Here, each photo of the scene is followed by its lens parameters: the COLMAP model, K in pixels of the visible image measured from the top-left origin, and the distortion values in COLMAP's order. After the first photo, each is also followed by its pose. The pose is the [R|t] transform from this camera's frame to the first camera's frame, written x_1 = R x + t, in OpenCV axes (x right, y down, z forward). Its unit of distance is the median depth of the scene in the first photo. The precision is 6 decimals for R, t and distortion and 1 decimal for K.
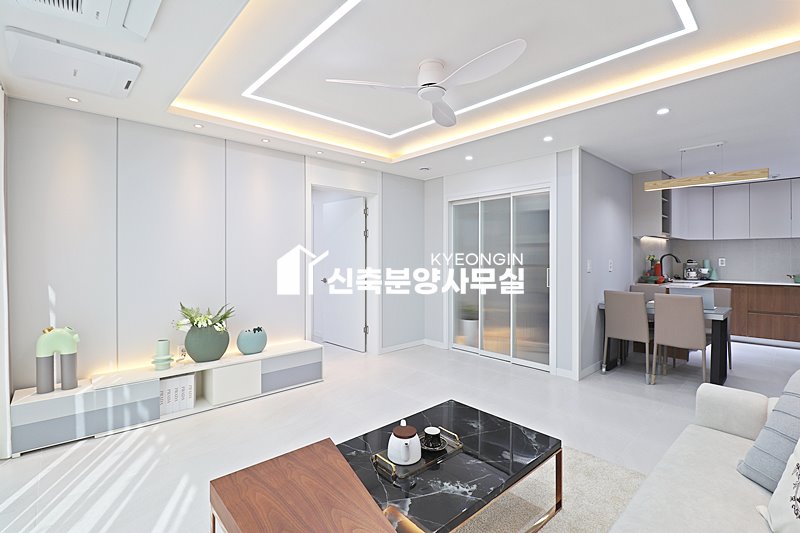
lens RADIAL K [[370.6, 0, 401.9], [0, 370.6, 260.0], [0, 0, 1]] dist [-0.011514, -0.004694]
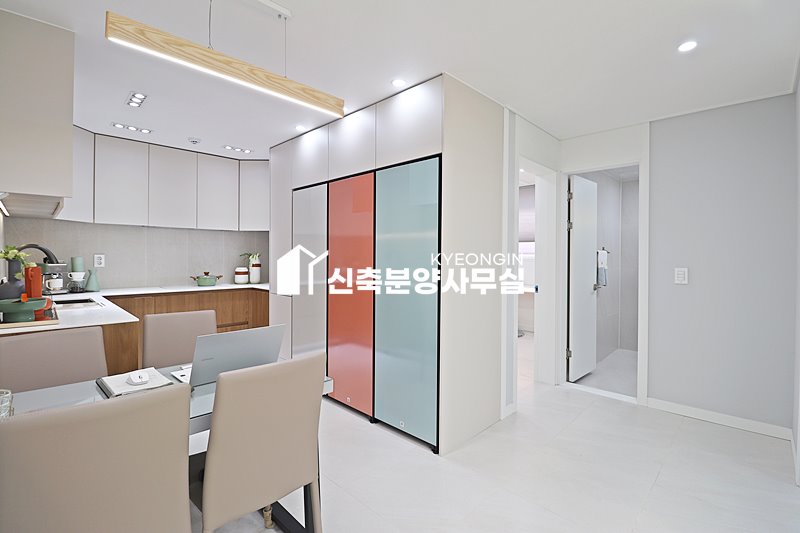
lens RADIAL K [[370.6, 0, 402.8], [0, 370.6, 261.0], [0, 0, 1]] dist [-0.011514, -0.004694]
pose [[-0.045280, -0.014897, 0.998863, 0.250246], [-0.005894, 0.999875, 0.014645, -0.005715], [-0.998957, -0.005225, -0.045362, 0.558477]]
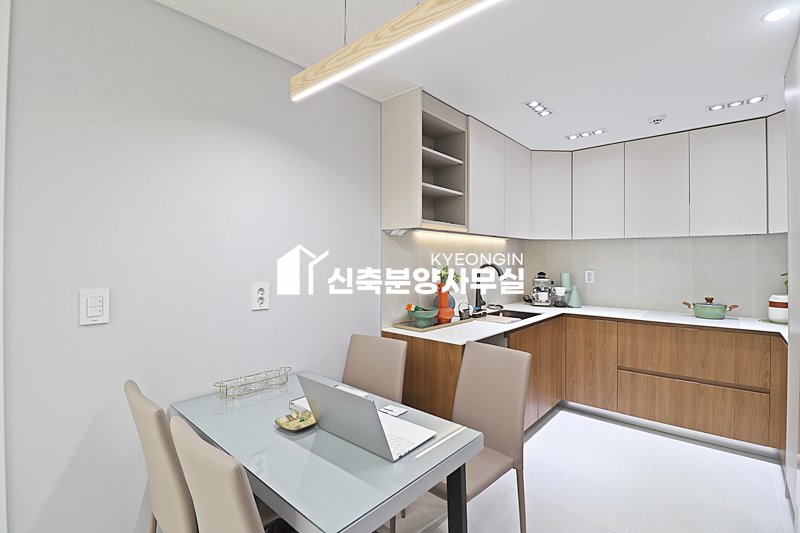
lens RADIAL K [[370.6, 0, 395.3], [0, 370.6, 258.7], [0, 0, 1]] dist [-0.011514, -0.004694]
pose [[0.995582, 0.004806, 0.093772, 0.534630], [-0.004238, 0.999971, -0.006253, -0.020038], [-0.093800, 0.005828, 0.995574, 0.452933]]
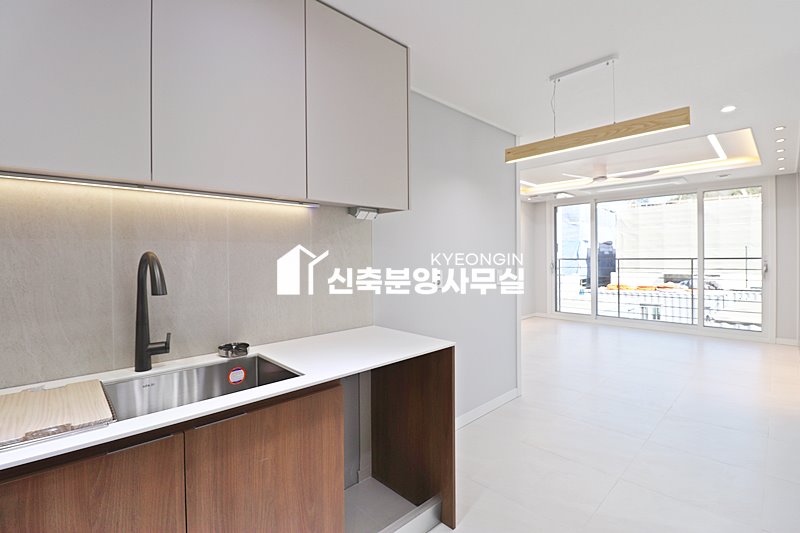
lens RADIAL K [[370.6, 0, 400.9], [0, 370.6, 260.2], [0, 0, 1]] dist [-0.011514, -0.004694]
pose [[0.999793, -0.006800, 0.019152, 0.886879], [0.006728, 0.999970, 0.003866, -0.012169], [-0.019178, -0.003736, 0.999809, 0.778269]]
